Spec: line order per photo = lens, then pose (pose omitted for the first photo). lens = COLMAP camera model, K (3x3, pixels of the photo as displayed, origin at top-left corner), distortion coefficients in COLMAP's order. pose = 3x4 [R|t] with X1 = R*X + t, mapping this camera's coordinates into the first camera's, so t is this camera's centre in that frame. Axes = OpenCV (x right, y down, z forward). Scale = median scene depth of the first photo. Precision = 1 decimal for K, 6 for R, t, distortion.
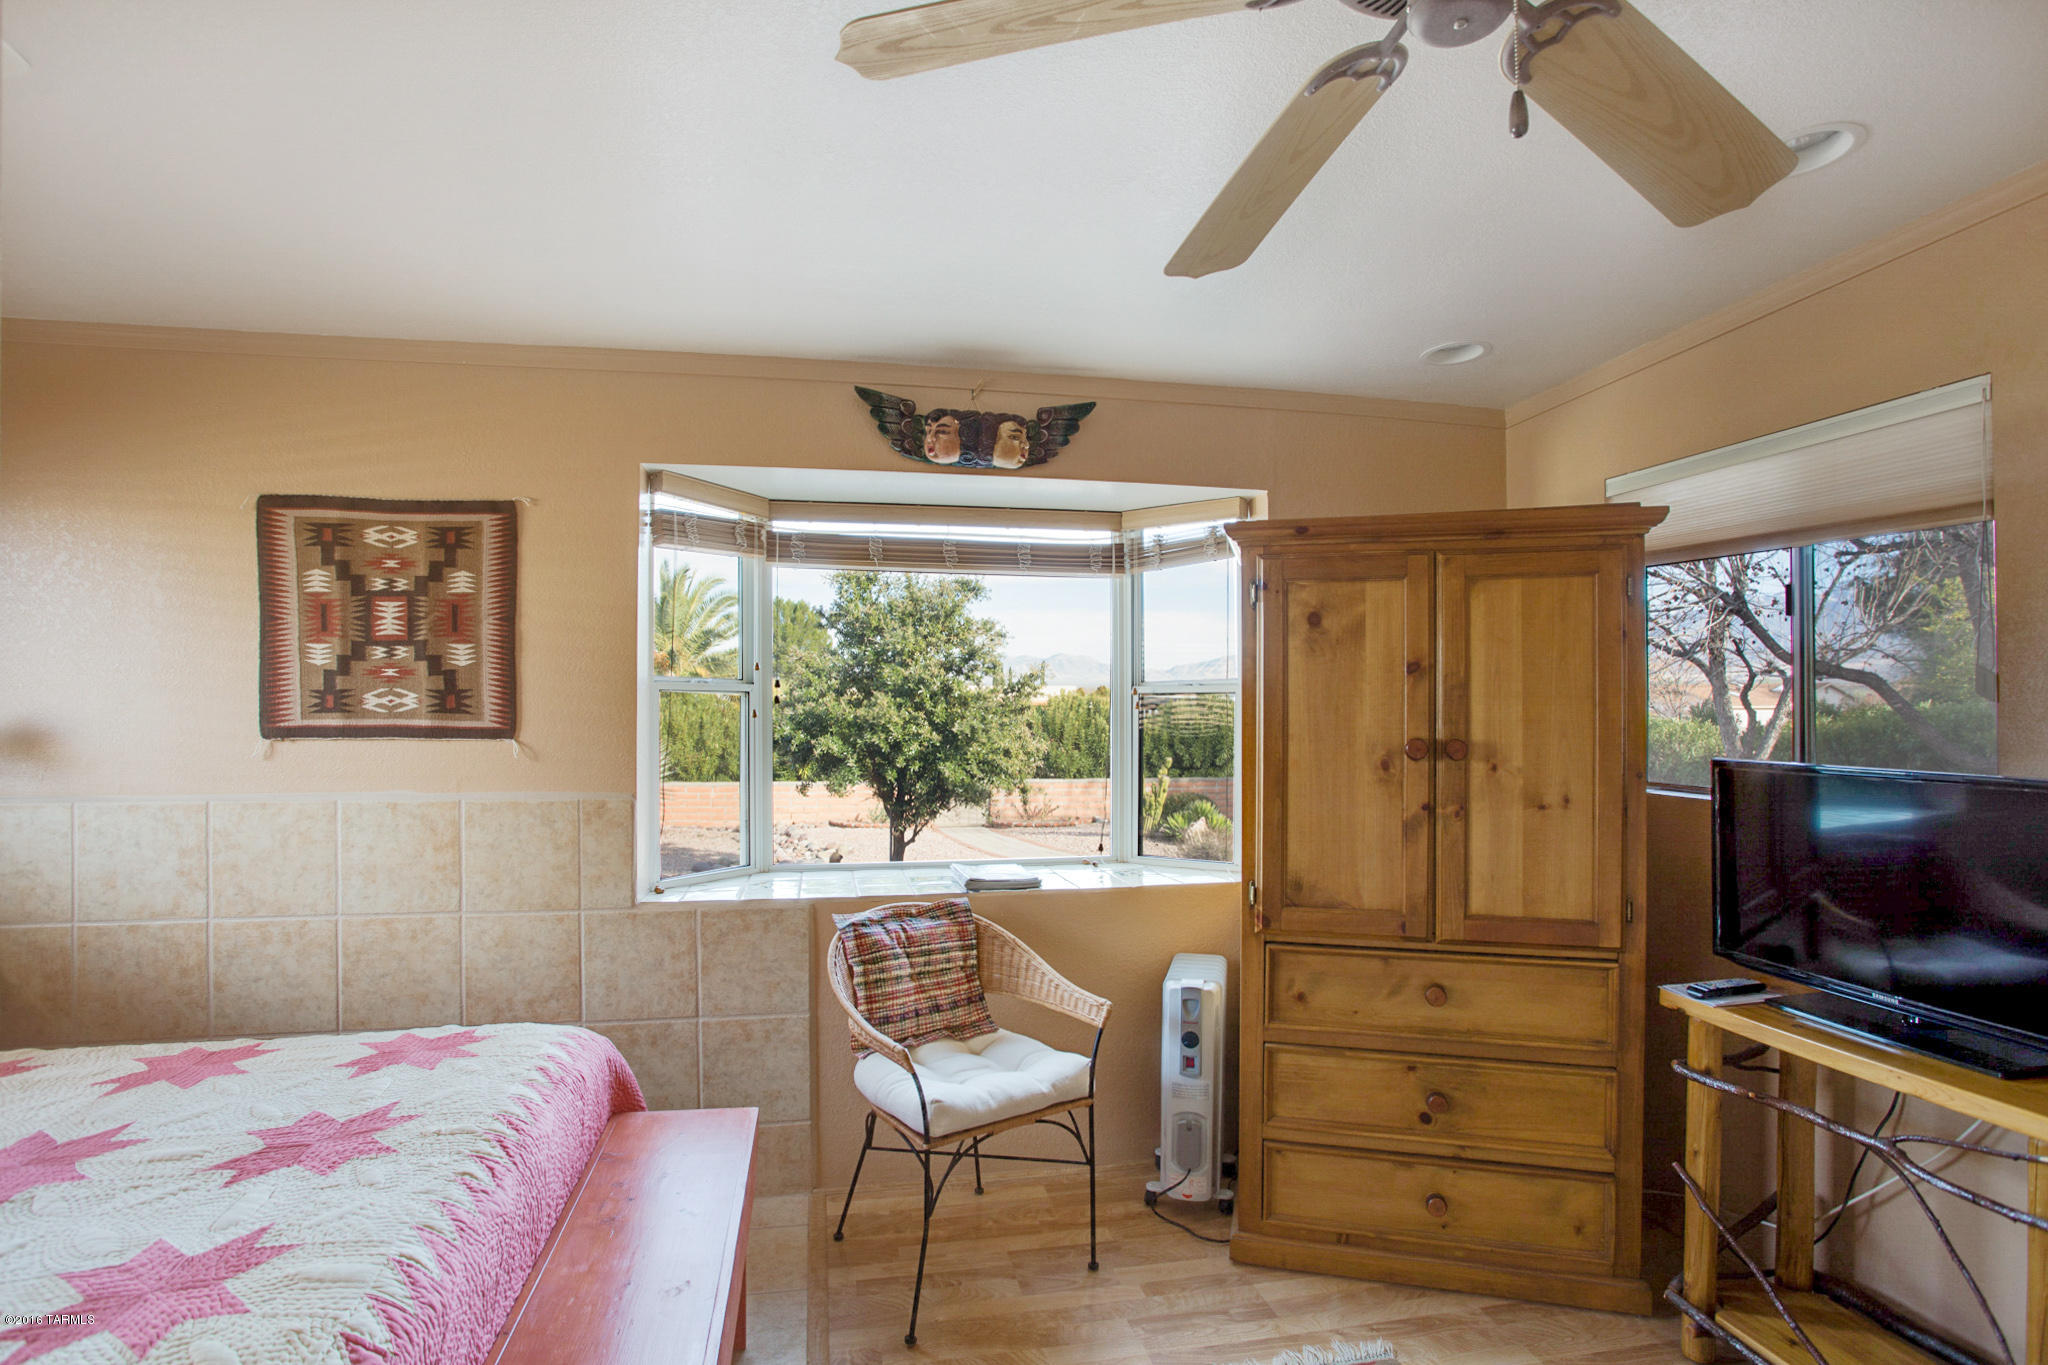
lens RADIAL K [[1008.8, 0, 1015.5], [0, 1008.8, 707.2], [0, 0, 1]] dist [-0.051582, 0.007623]
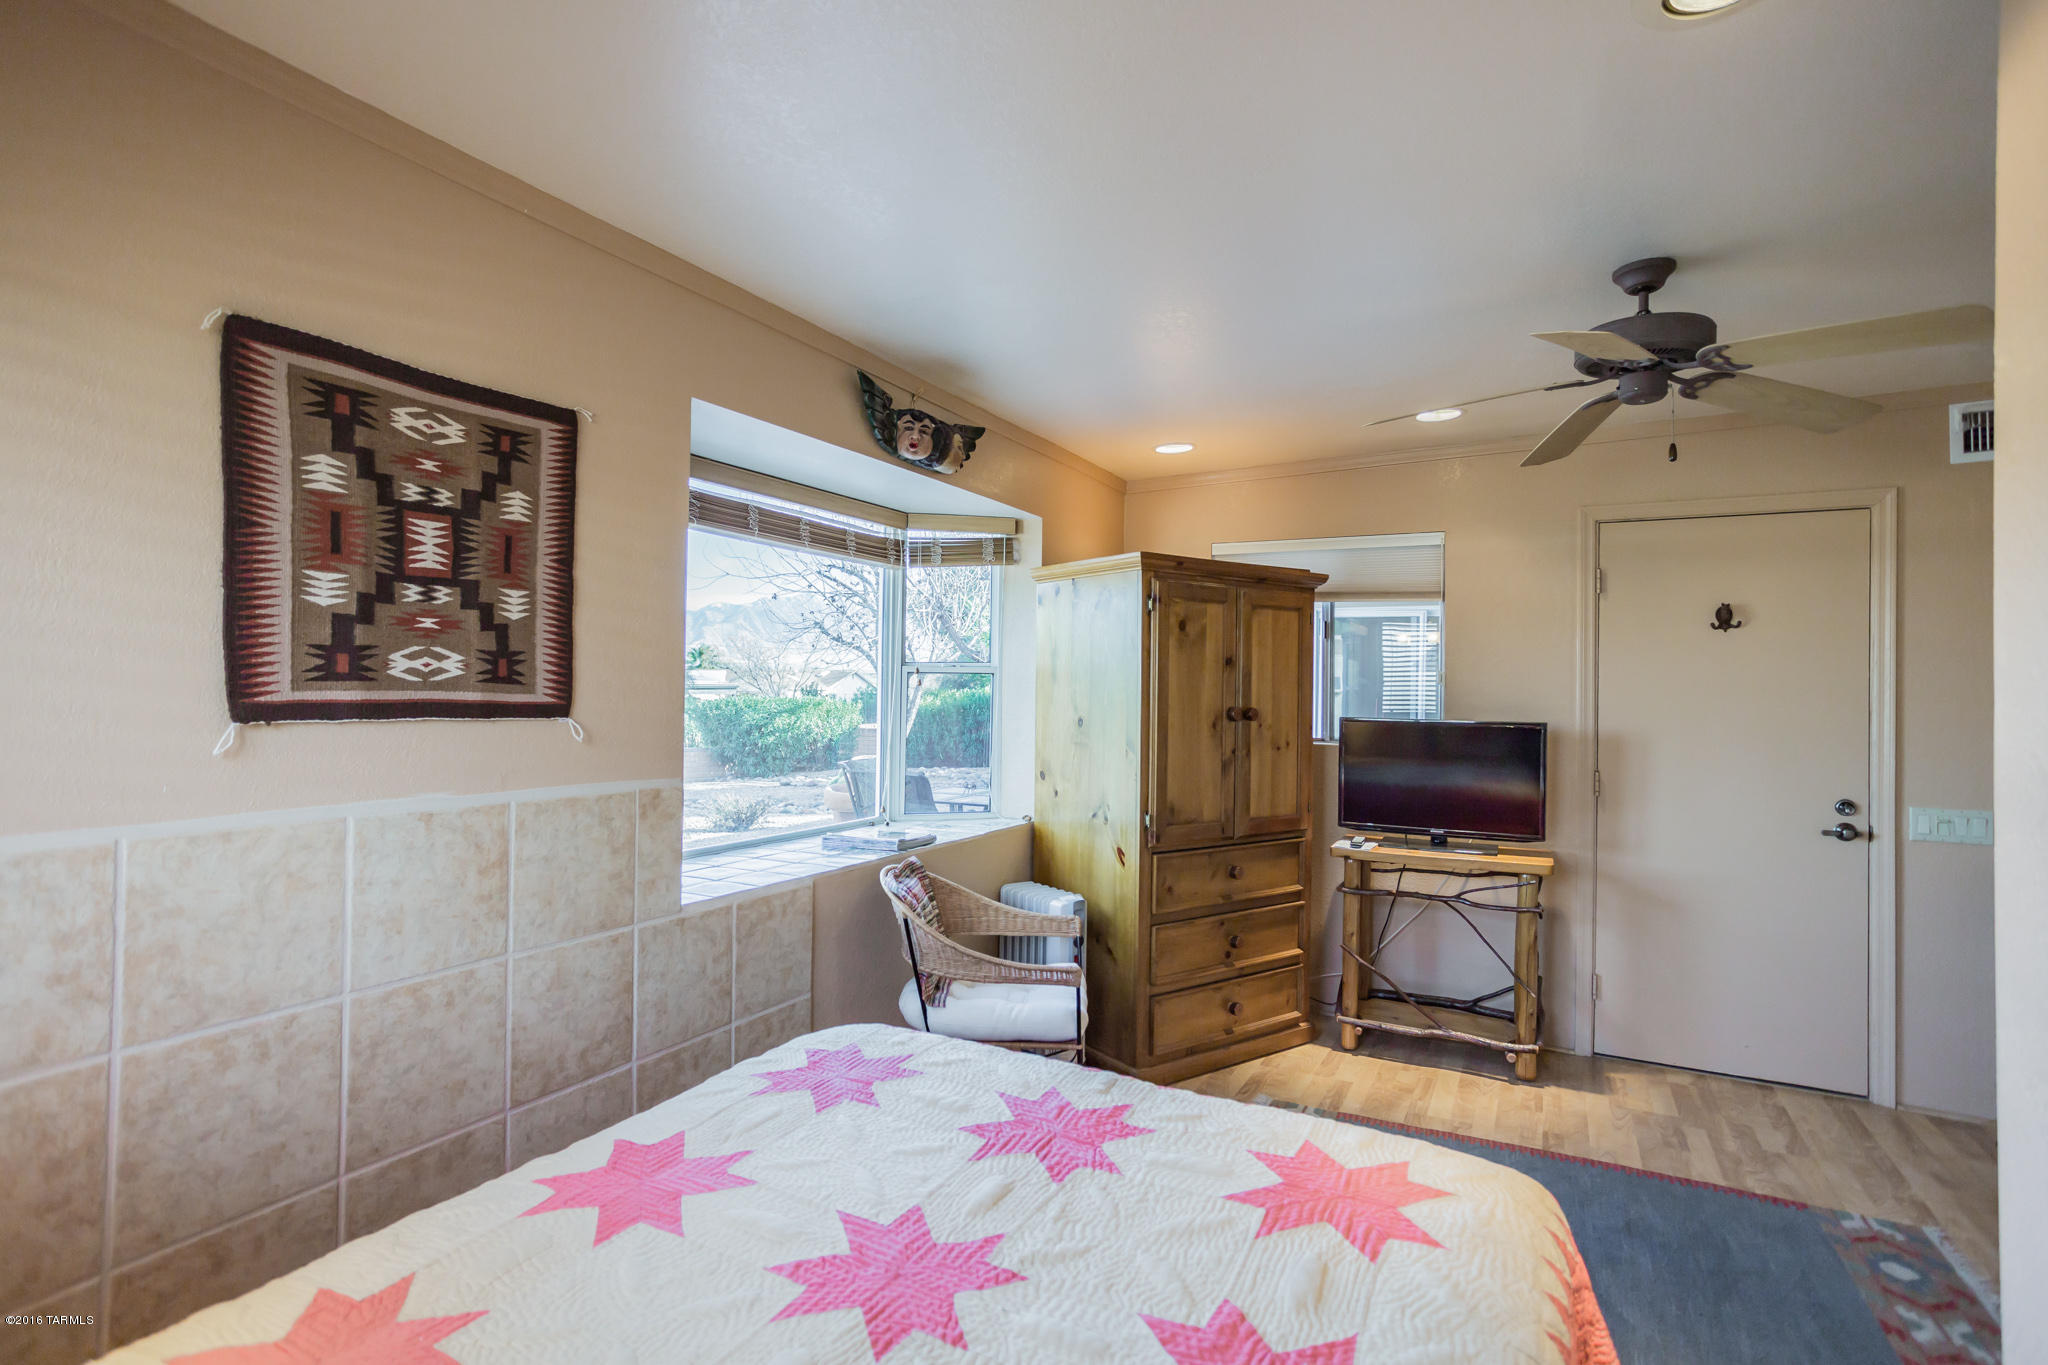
lens RADIAL K [[991.1, 0, 1023.4], [0, 991.1, 680.6], [0, 0, 1]] dist [-0.012618, 0.006861]
pose [[0.640599, 0.013070, 0.767764, -0.899500], [-0.010663, 0.999910, -0.008125, 0.005881], [-0.767801, -0.002982, 0.640681, 0.242440]]
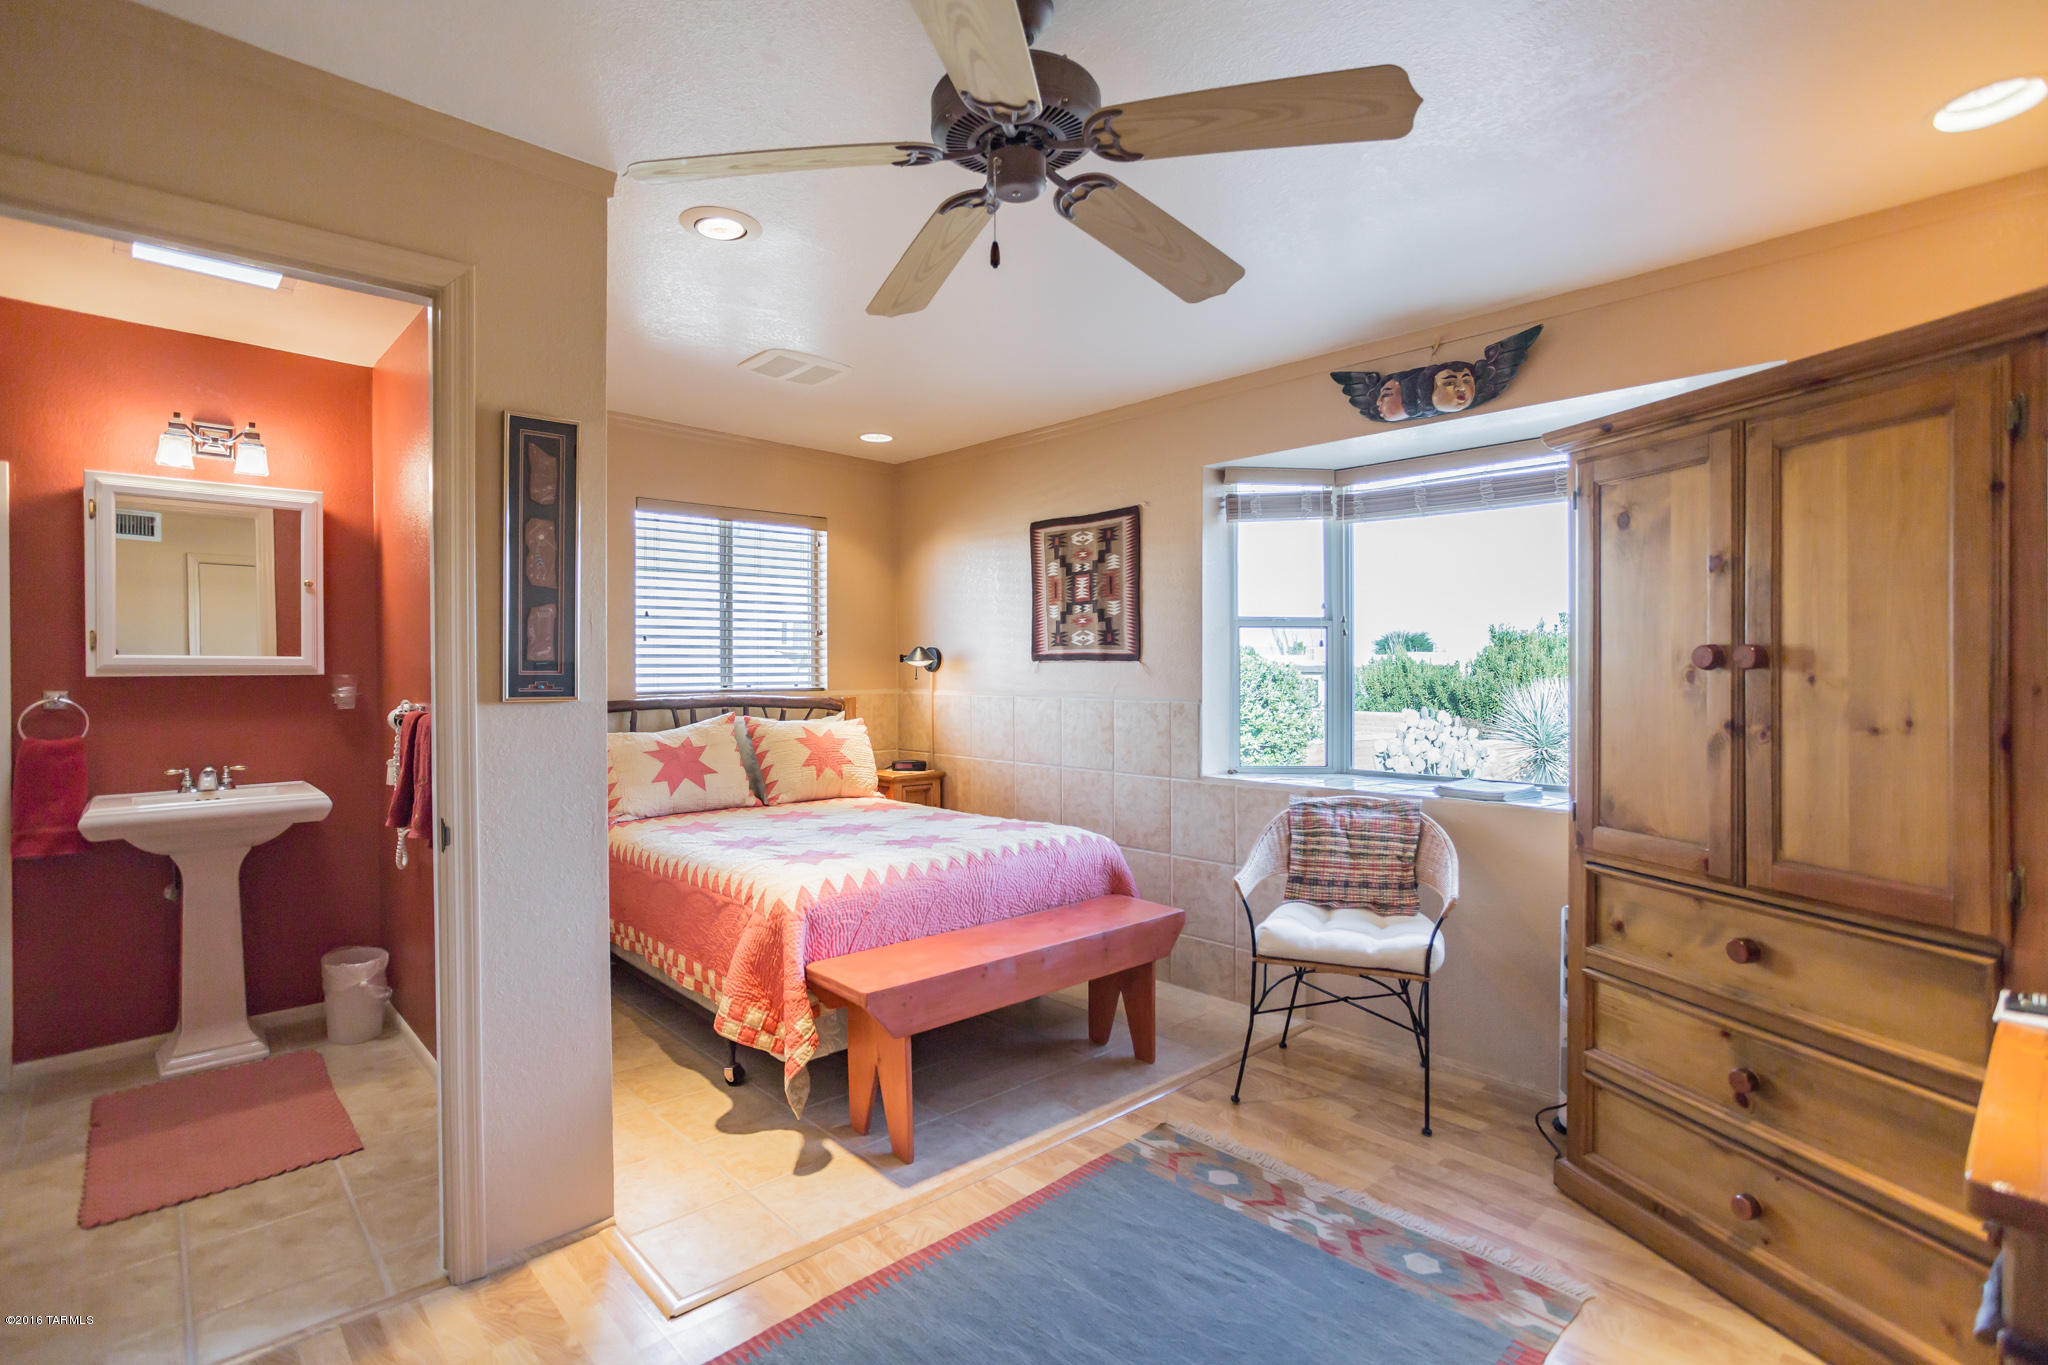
lens RADIAL K [[991.1, 0, 1066.6], [0, 991.1, 676.0], [0, 0, 1]] dist [-0.012618, 0.006861]
pose [[0.558661, 0.003739, -0.829387, 0.726317], [0.003331, 0.999972, 0.006752, 0.045812], [0.829389, -0.006535, 0.558633, 0.055846]]
